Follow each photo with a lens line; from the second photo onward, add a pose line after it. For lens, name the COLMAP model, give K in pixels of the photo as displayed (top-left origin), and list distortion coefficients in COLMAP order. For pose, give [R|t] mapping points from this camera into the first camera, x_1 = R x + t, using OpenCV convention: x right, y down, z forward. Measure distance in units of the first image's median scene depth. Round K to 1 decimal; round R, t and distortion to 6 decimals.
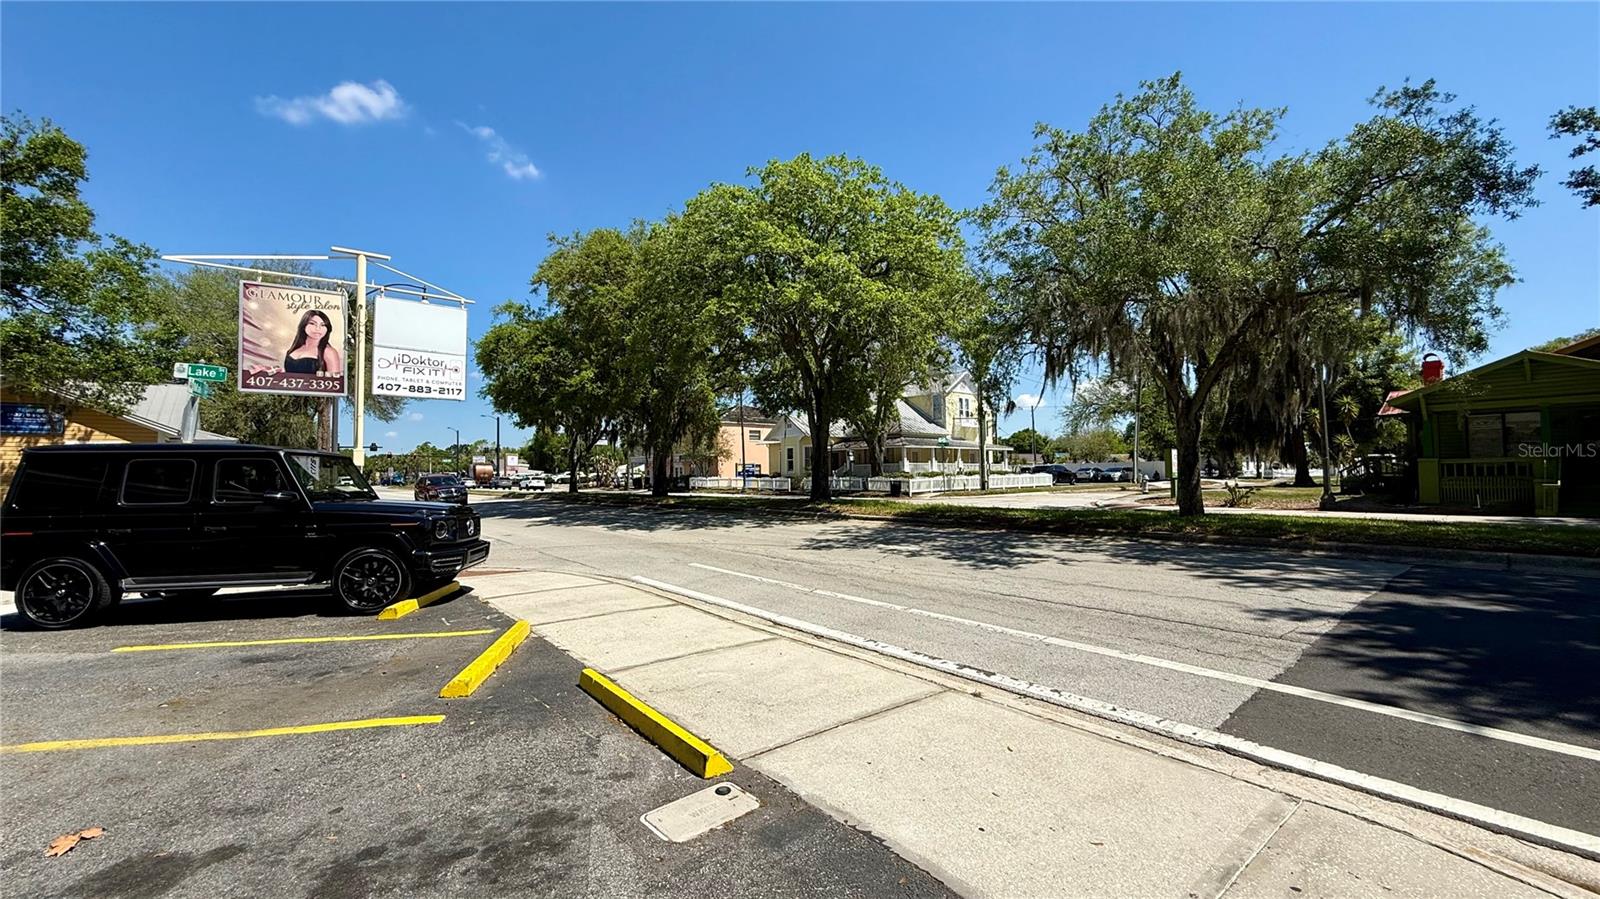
lens RADIAL K [[624.6, 0, 800.0], [0, 624.6, 449.5], [0, 0, 1]] dist [0.000400, -0.000124]
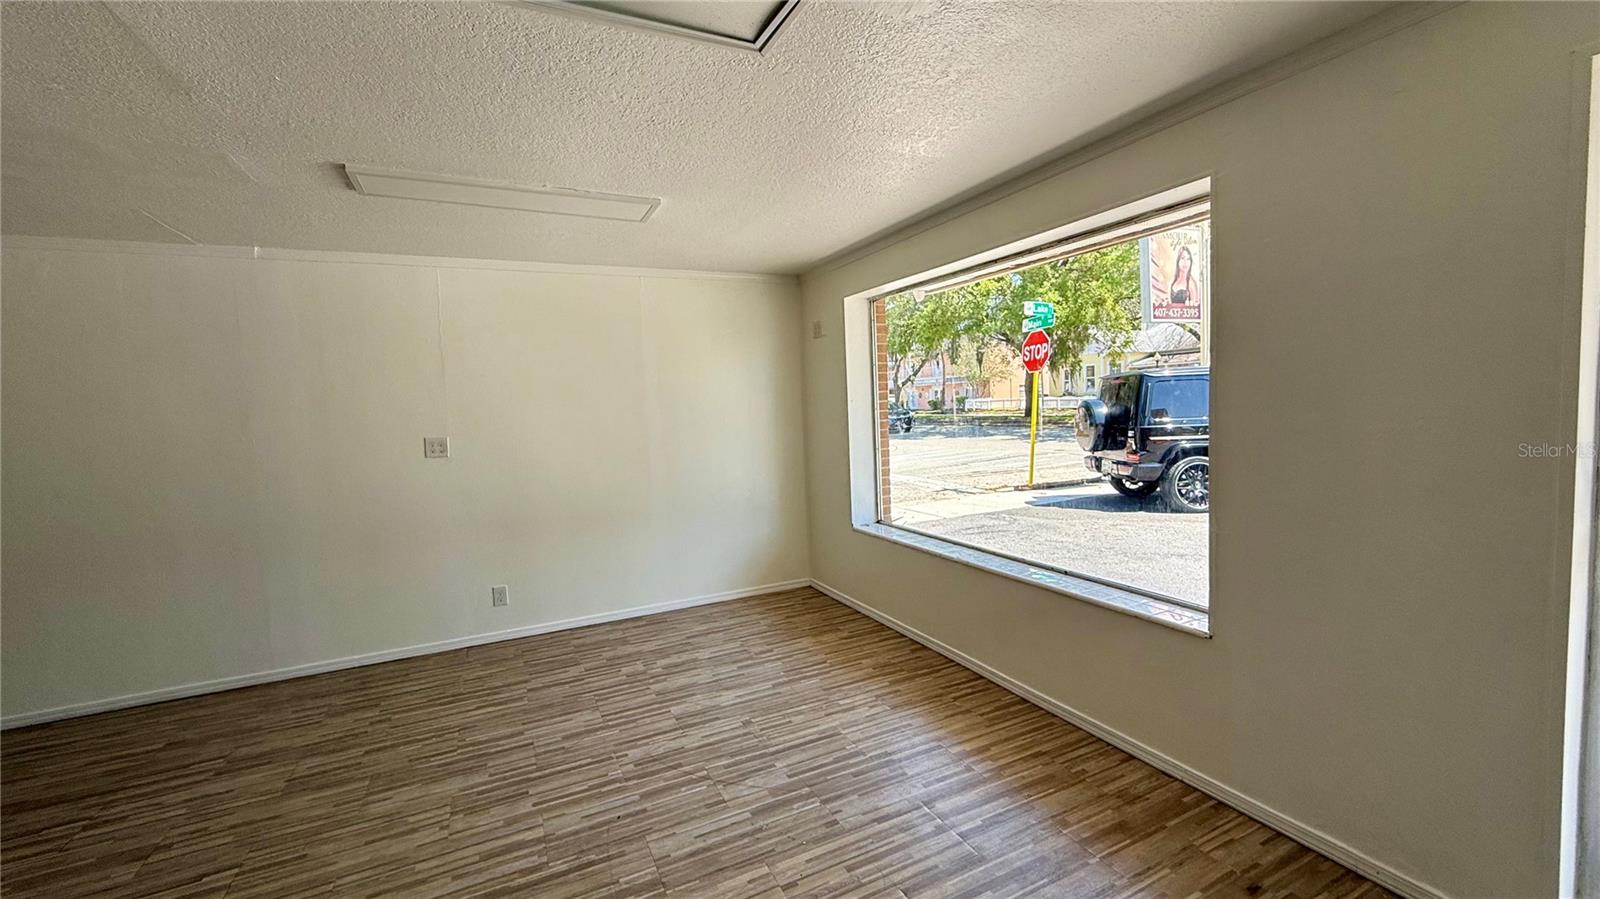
lens RADIAL K [[636.9, 0, 797.3], [0, 636.9, 449.4], [0, 0, 1]] dist [0.001622, -0.000451]
pose [[0.973835, -0.011003, -0.226989, -1.201717], [0.037695, 0.992812, 0.113591, -0.014028], [0.224108, -0.119175, 0.967250, -0.324248]]
